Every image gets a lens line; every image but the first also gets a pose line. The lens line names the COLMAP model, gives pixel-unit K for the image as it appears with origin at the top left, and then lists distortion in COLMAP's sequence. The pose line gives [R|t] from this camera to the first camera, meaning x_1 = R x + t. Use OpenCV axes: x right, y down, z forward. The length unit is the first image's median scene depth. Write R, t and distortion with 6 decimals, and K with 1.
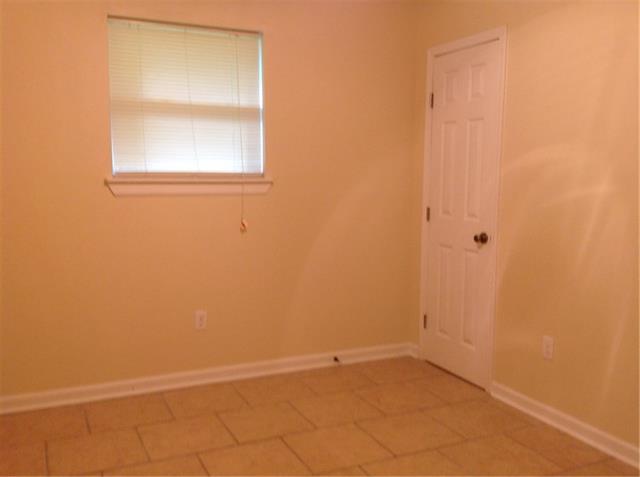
lens RADIAL K [[611.6, 0, 317.1], [0, 611.6, 236.7], [0, 0, 1]] dist [0.143532, -0.294969]
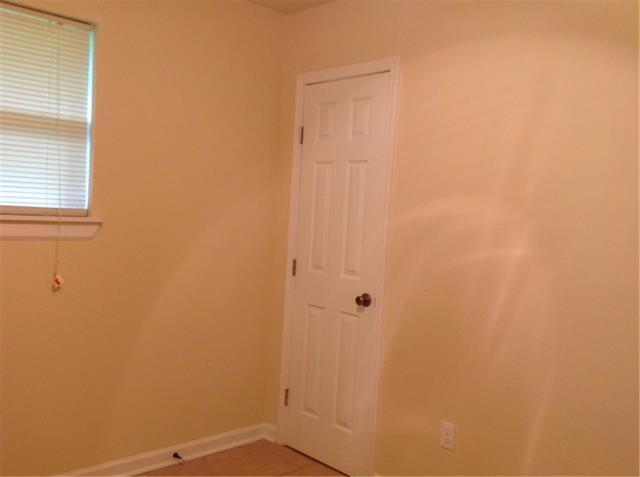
lens RADIAL K [[611.6, 0, 317.1], [0, 611.6, 236.7], [0, 0, 1]] dist [0.143532, -0.294969]
pose [[0.947677, 0.034590, 0.317352, -0.063595], [-0.015768, 0.997971, -0.061689, -0.030707], [-0.318842, 0.053457, 0.946299, 0.212759]]
